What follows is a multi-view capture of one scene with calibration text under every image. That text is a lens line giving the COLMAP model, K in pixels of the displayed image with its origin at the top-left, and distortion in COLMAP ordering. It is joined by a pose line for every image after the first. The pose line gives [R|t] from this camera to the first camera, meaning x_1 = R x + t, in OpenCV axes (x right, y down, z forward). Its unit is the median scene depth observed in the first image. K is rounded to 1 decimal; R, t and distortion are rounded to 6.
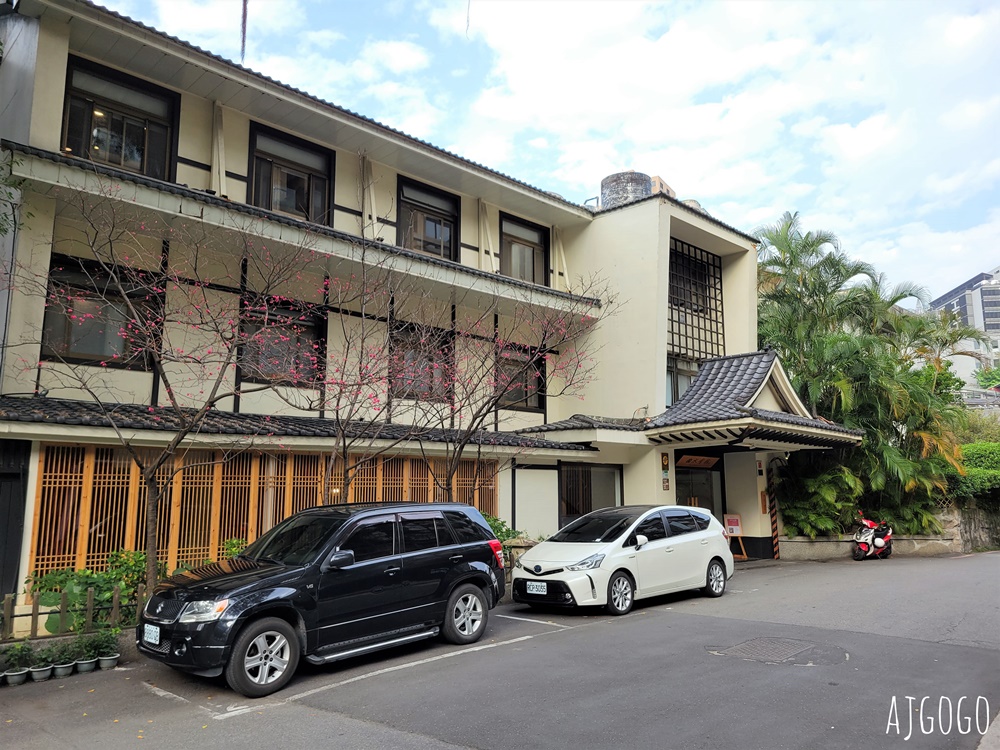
lens RADIAL K [[757.1, 0, 499.5], [0, 757.1, 380.6], [0, 0, 1]] dist [-0.008005, 0.001127]
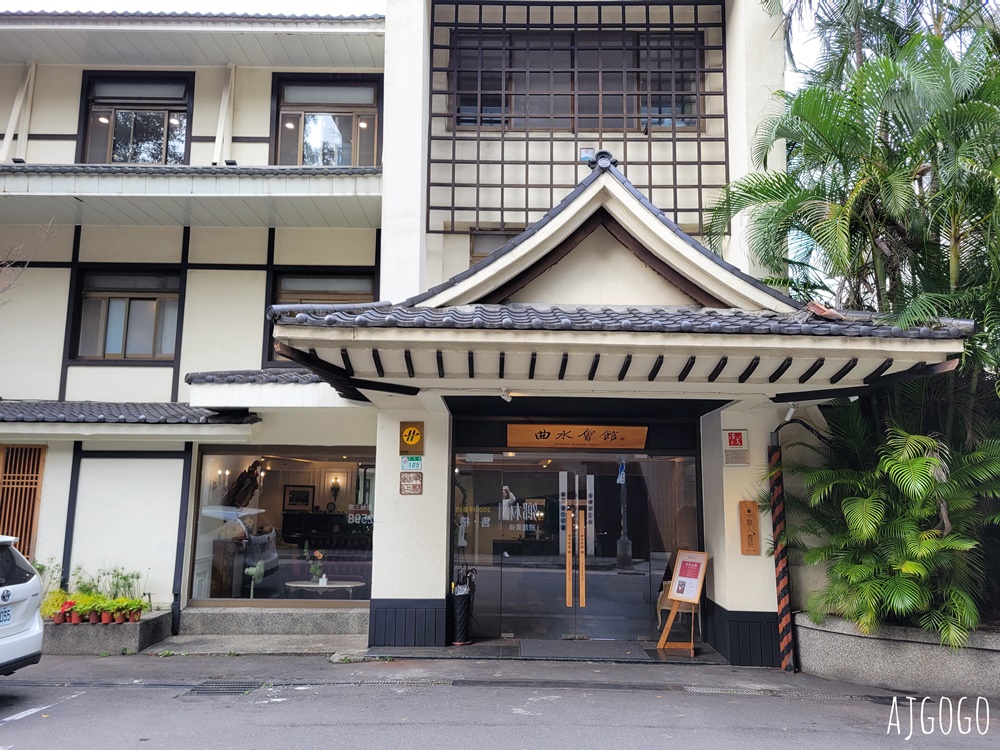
lens RADIAL K [[815.2, 0, 500.0], [0, 815.2, 365.0], [0, 0, 1]] dist [0.030716, 0.006519]
pose [[0.700676, -0.102999, -0.706006, 0.663332], [0.093348, 0.994253, -0.052408, 0.093868], [0.707347, -0.029184, 0.706264, 0.667138]]
